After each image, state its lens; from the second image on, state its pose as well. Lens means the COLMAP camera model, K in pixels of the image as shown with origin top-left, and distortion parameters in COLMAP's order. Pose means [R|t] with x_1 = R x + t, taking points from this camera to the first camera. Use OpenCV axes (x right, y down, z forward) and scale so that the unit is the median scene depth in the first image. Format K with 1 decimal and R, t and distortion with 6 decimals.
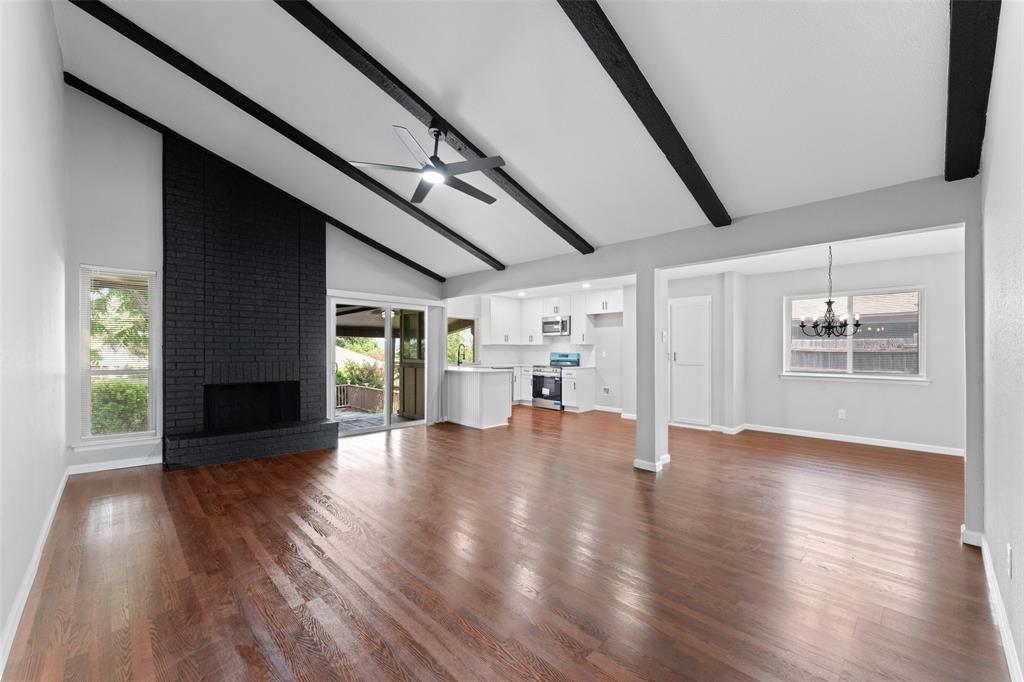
lens RADIAL K [[413.5, 0, 510.5], [0, 413.5, 351.1], [0, 0, 1]] dist [-0.002208, -0.000197]
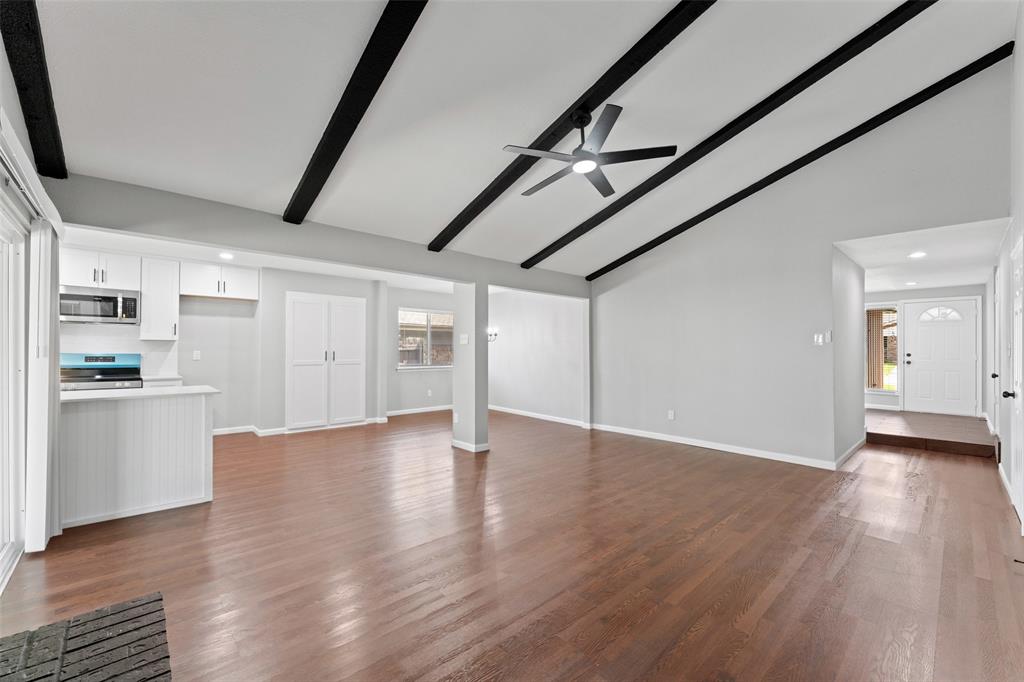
lens RADIAL K [[413.5, 0, 510.2], [0, 413.5, 341.2], [0, 0, 1]] dist [-0.002208, -0.000197]
pose [[0.024416, 0.016391, 0.999567, -0.487521], [-0.000984, 0.999865, -0.016372, -0.005160], [-0.999701, -0.000584, 0.024429, 0.501508]]
